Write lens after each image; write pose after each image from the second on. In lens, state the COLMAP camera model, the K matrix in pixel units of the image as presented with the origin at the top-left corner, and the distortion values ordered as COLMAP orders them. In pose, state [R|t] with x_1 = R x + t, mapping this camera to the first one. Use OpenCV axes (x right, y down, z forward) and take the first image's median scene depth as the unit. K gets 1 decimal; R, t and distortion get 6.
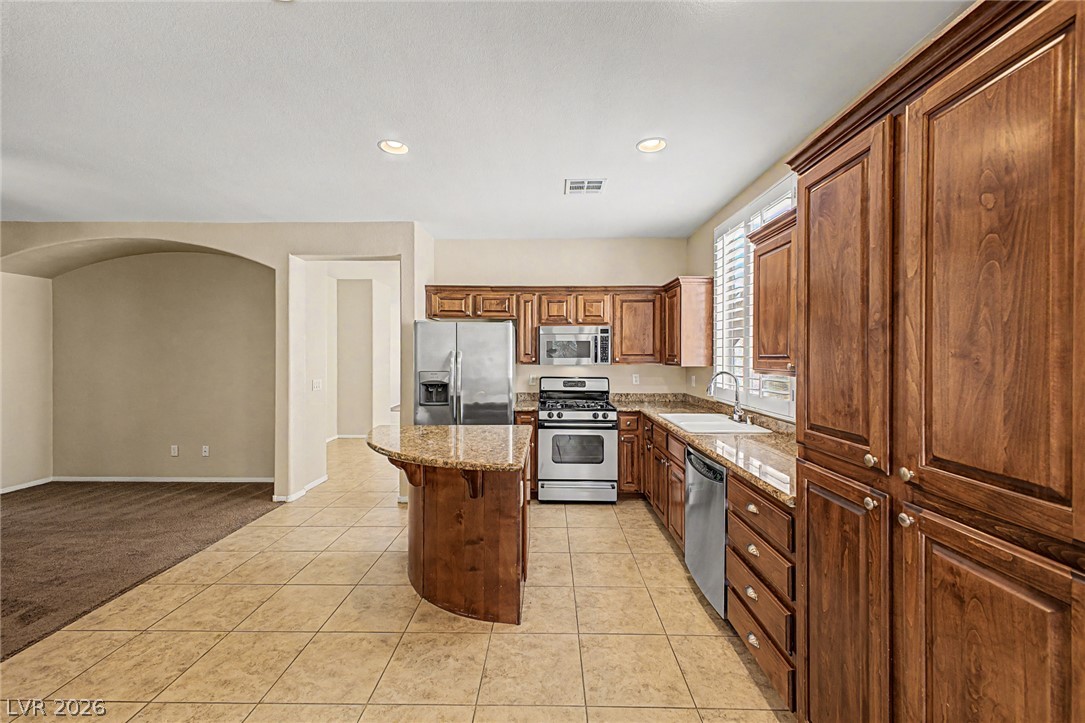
lens RADIAL K [[427.8, 0, 544.5], [0, 427.8, 355.5], [0, 0, 1]] dist [0.016837, -0.004120]
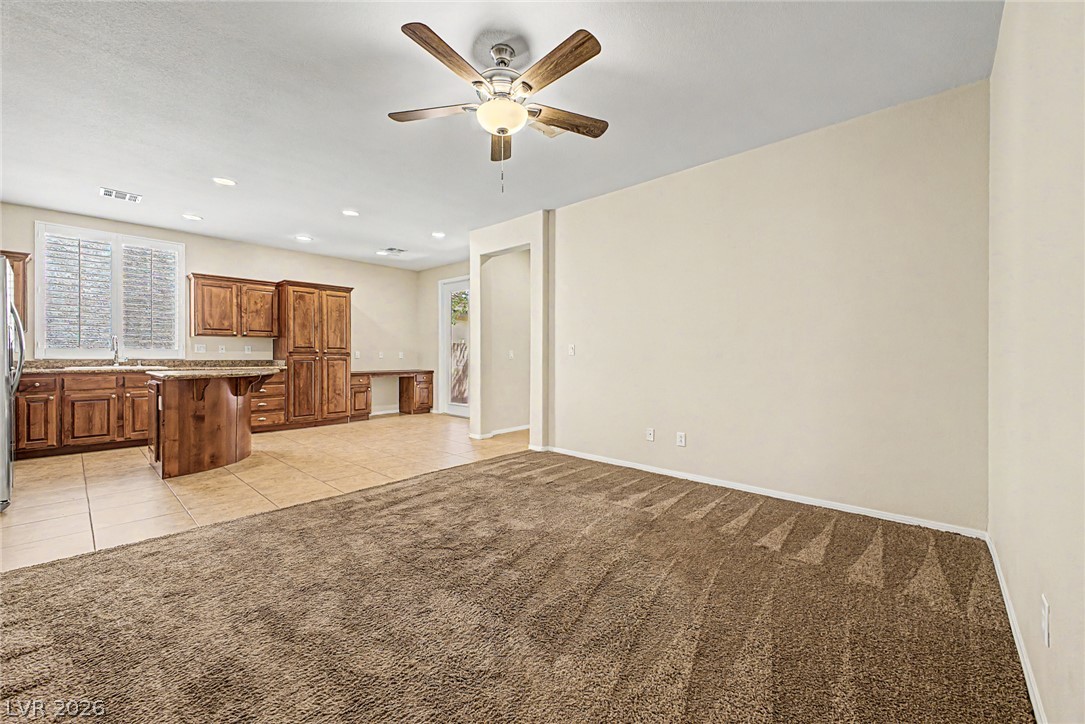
lens RADIAL K [[427.8, 0, 542.2], [0, 427.8, 356.6], [0, 0, 1]] dist [0.016837, -0.004120]
pose [[-0.749501, -0.006938, 0.661966, -1.764962], [-0.004655, 0.999976, 0.005211, 0.096672], [-0.661986, 0.000825, -0.749515, 1.124539]]
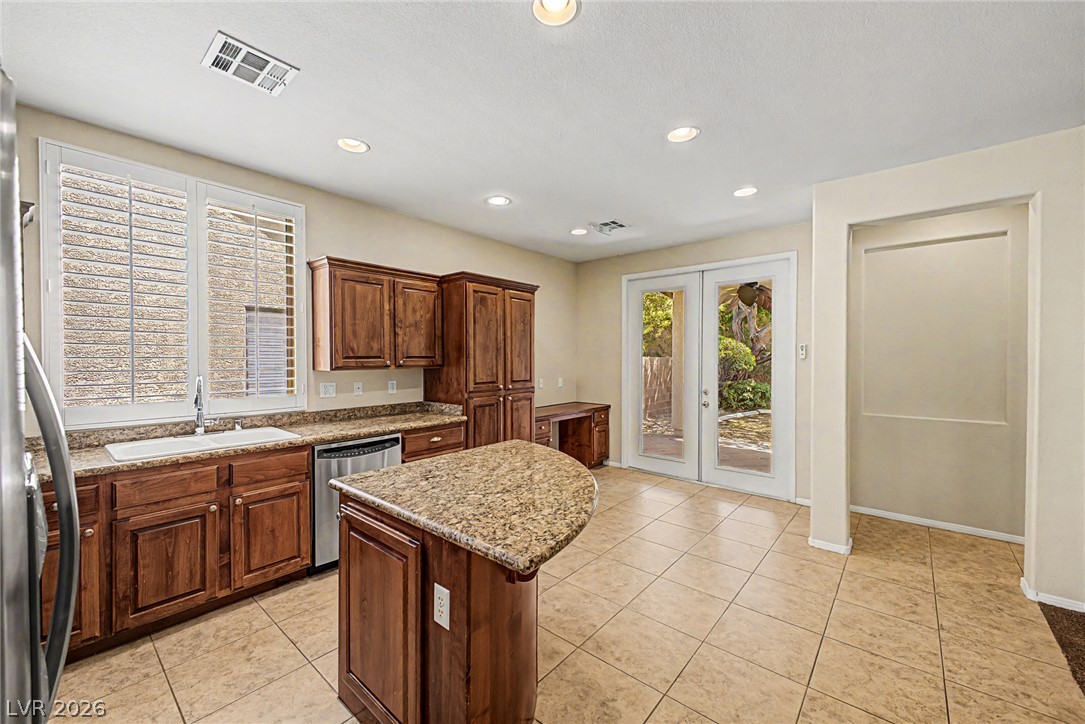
lens RADIAL K [[427.8, 0, 545.7], [0, 427.8, 361.9], [0, 0, 1]] dist [0.016837, -0.004120]
pose [[-0.775884, -0.010160, 0.630793, -0.576467], [-0.001340, 0.999895, 0.014456, -0.001890], [-0.630874, 0.010371, -0.775816, 1.187491]]
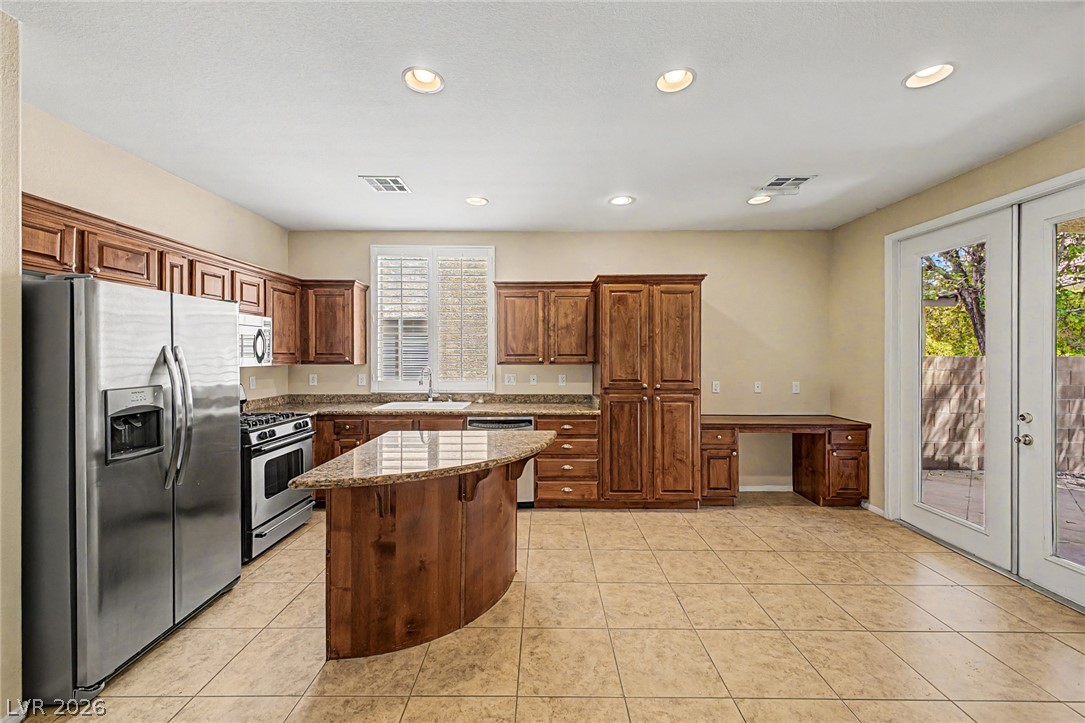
lens RADIAL K [[427.8, 0, 539.5], [0, 427.8, 355.3], [0, 0, 1]] dist [0.016837, -0.004120]
pose [[-0.009706, -0.003860, 0.999945, -0.892175], [0.000227, 0.999993, 0.003862, -0.001742], [-0.999953, 0.000265, -0.009706, 0.647151]]
